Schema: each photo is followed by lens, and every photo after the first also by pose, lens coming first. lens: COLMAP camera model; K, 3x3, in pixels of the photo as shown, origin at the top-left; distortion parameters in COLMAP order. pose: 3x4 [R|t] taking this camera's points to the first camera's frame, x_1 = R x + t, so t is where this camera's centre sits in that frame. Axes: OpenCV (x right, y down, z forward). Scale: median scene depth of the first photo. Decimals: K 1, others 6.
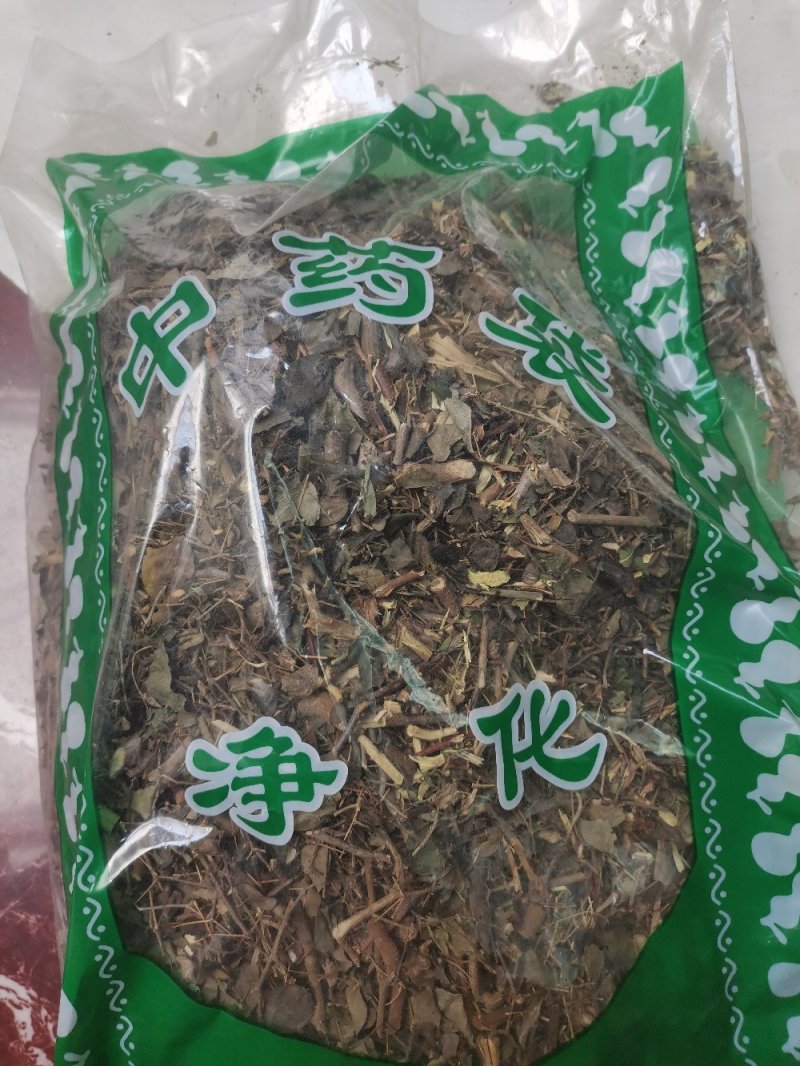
lens RADIAL K [[721.7, 0, 400.0], [0, 721.7, 533.0], [0, 0, 1]] dist [0.005696, -0.000064]
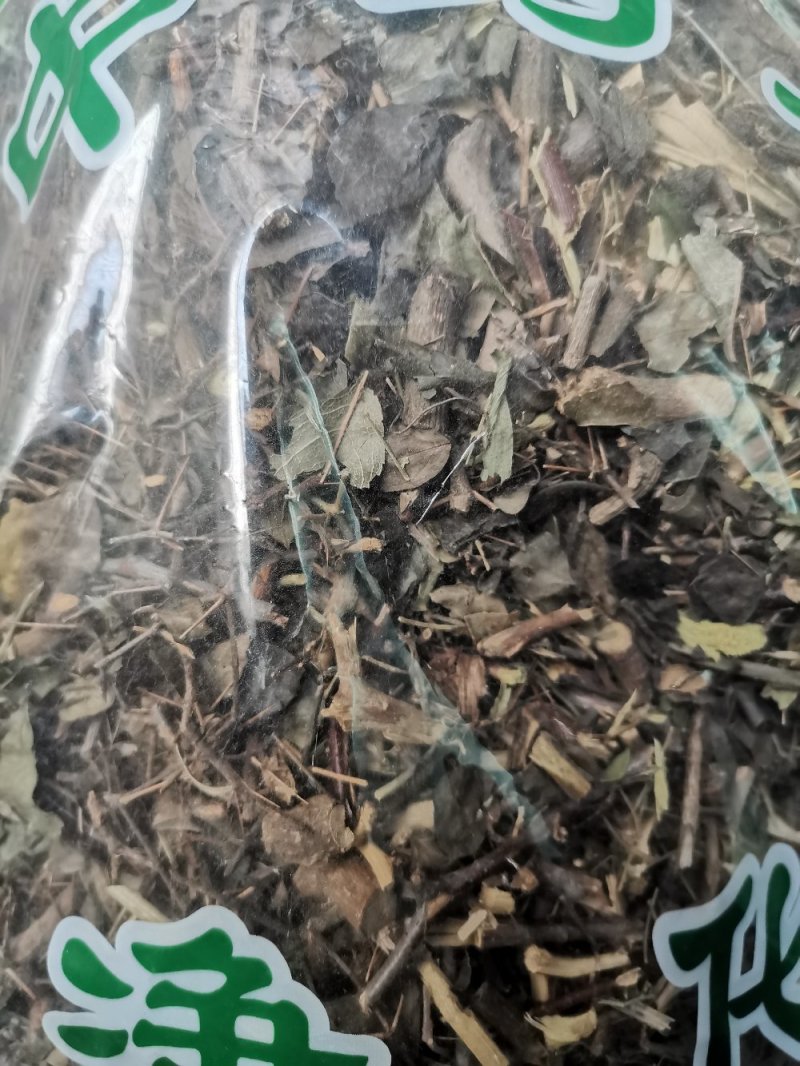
lens RADIAL K [[787.2, 0, 397.2], [0, 787.2, 514.1], [0, 0, 1]] dist [-0.007891, -0.002147]
pose [[0.993436, 0.102546, -0.050690, -0.073287], [-0.101198, 0.994459, 0.028480, -0.009723], [0.053330, -0.023163, 0.998308, 0.505535]]
